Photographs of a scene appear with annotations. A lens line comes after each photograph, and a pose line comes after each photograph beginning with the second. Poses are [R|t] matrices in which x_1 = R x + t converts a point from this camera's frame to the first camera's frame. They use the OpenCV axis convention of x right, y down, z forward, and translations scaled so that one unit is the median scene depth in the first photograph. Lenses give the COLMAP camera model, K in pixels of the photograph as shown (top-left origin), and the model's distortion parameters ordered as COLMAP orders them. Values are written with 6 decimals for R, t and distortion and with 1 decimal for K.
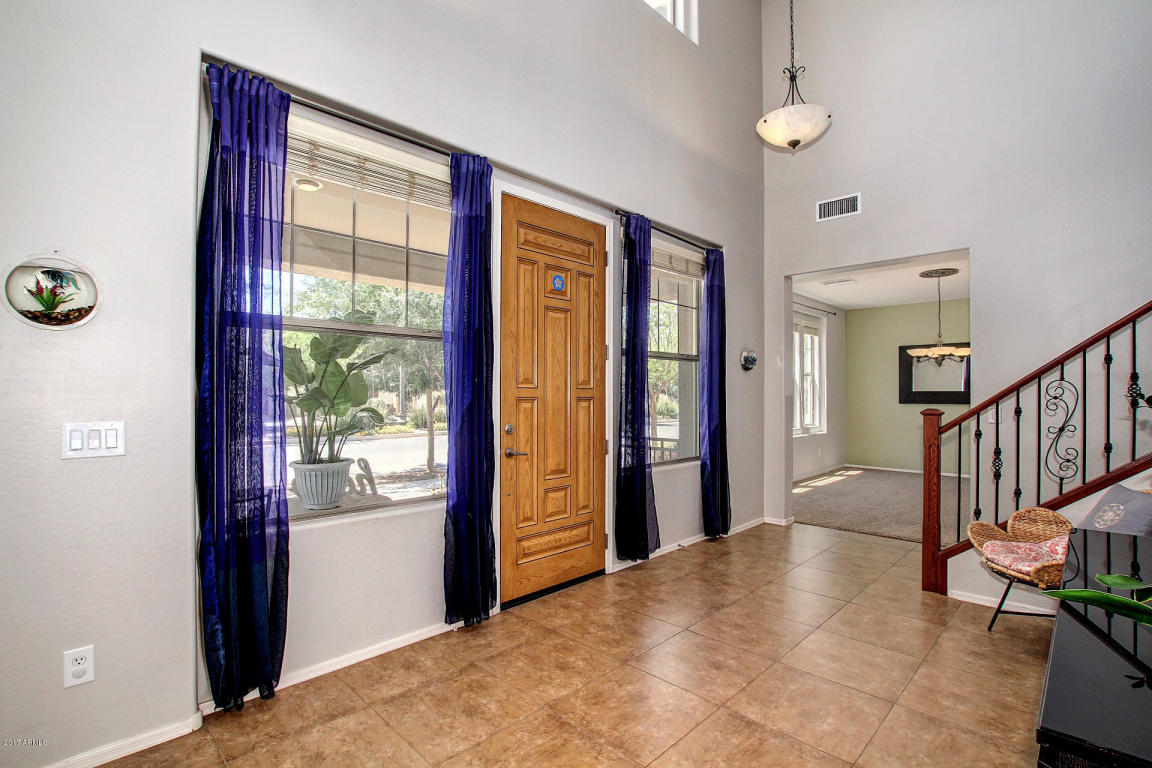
lens RADIAL K [[537.1, 0, 576.0], [0, 537.1, 384.0], [0, 0, 1]] dist [-0.029734, 0.001081]
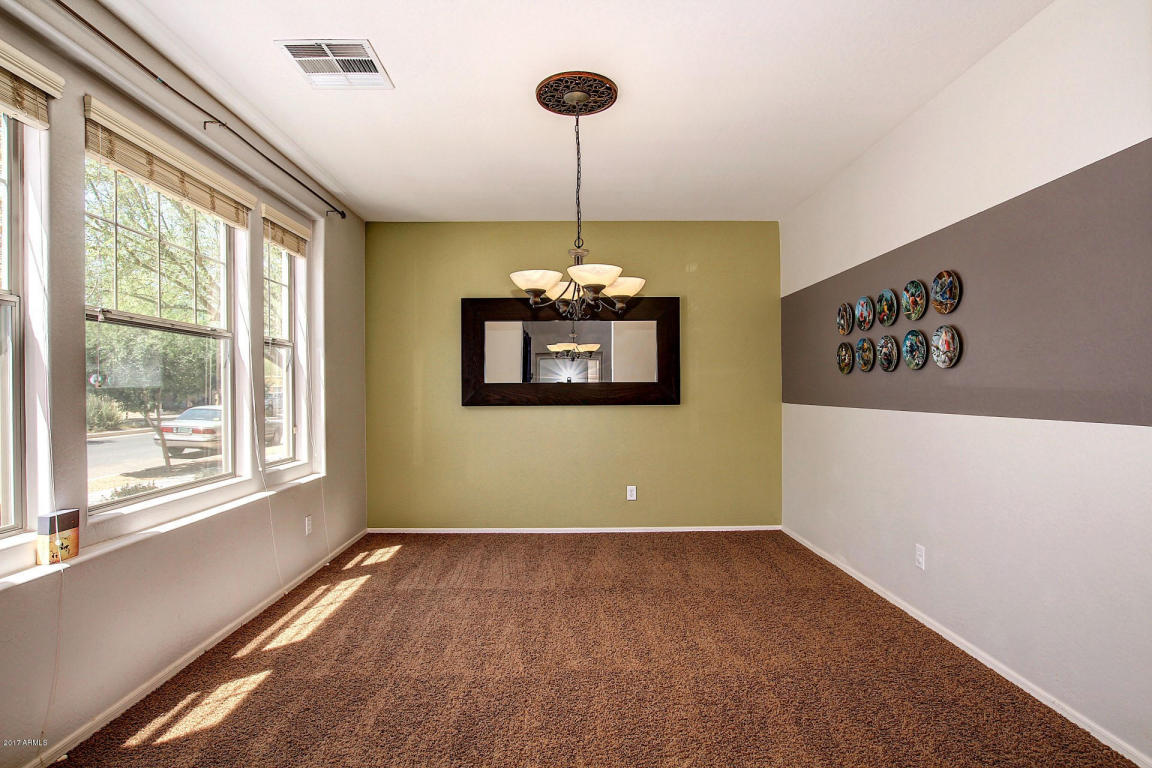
lens RADIAL K [[633.8, 0, 576.0], [0, 633.8, 384.0], [0, 0, 1]] dist [0.000293, 0.000021]
pose [[0.699612, -0.008060, 0.714477, 0.240177], [0.001269, 0.999949, 0.010037, 0.008040], [-0.714522, -0.006115, 0.699587, 0.485850]]
